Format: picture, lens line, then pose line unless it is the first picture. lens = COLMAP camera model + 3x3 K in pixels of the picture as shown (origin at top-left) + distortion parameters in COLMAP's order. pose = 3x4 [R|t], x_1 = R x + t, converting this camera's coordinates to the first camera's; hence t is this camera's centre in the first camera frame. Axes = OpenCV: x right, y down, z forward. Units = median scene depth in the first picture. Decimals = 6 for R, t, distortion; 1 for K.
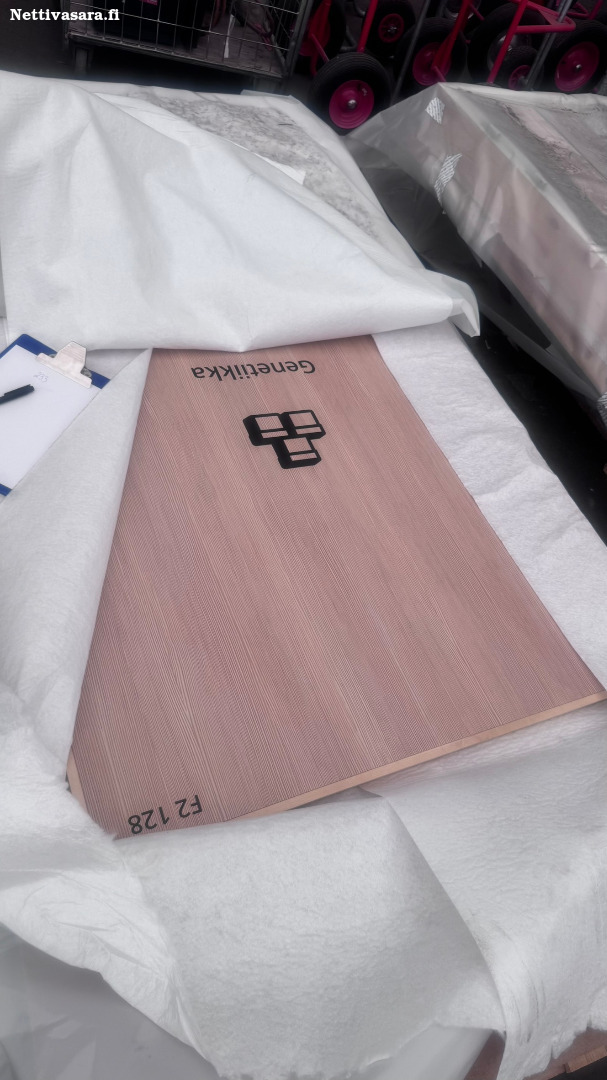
lens RADIAL K [[765.9, 0, 303.5], [0, 765.9, 540.0], [0, 0, 1]] dist [0.120031, -0.197448]
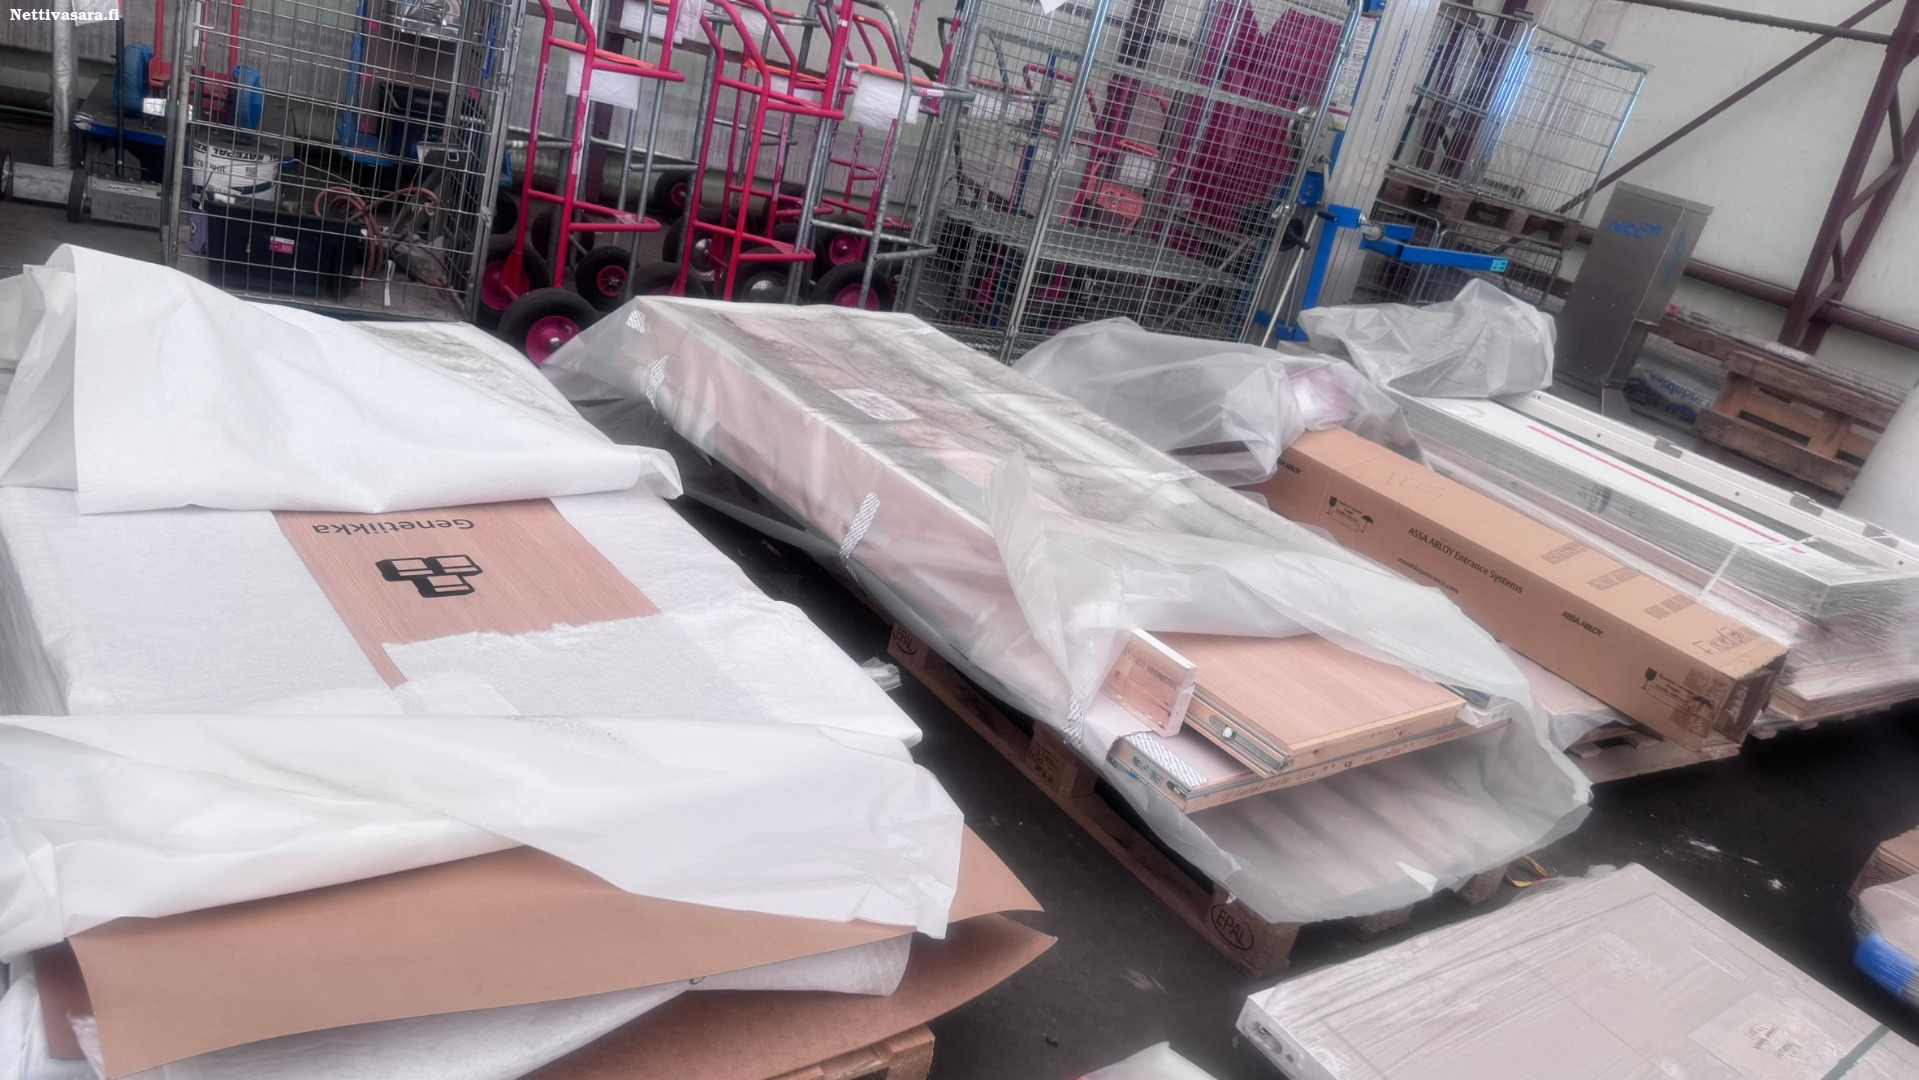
lens RADIAL K [[1360.9, 0, 959.5], [0, 1360.9, 540.0], [0, 0, 1]] dist [0.120031, -0.197448]
pose [[0.963186, -0.119984, 0.240577, 0.146269], [0.214651, 0.882013, -0.419497, 0.490758], [-0.161860, 0.455694, 0.875297, -0.379001]]
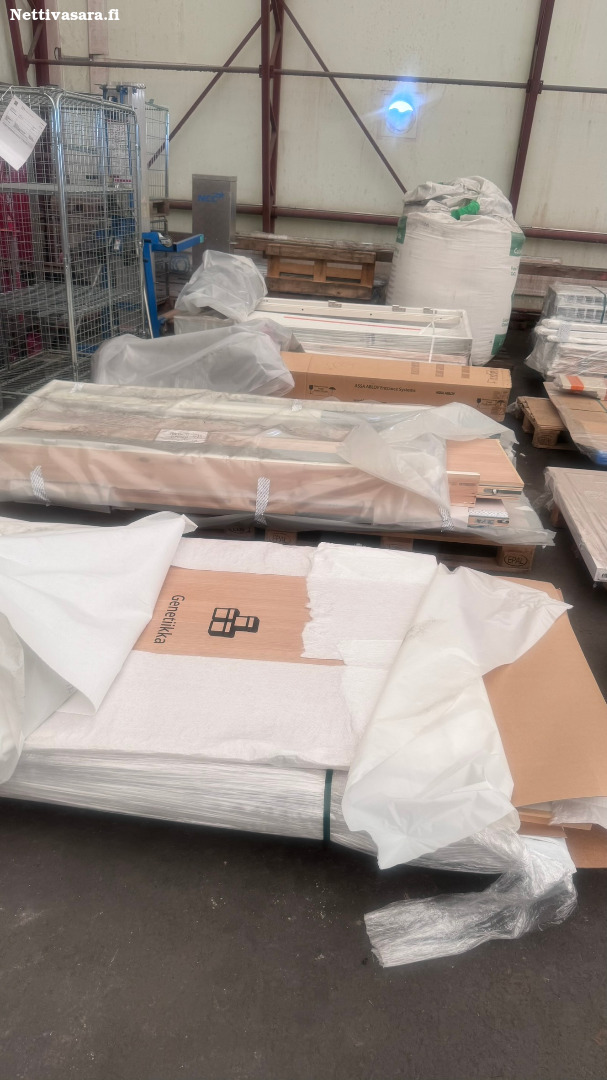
lens RADIAL K [[765.0, 0, 303.5], [0, 765.0, 540.0], [0, 0, 1]] dist [0.194392, -0.423703]
pose [[0.434173, -0.592180, 0.678834, -0.727364], [0.746433, 0.658365, 0.096916, -0.231235], [-0.504313, 0.464626, 0.727868, -0.213504]]
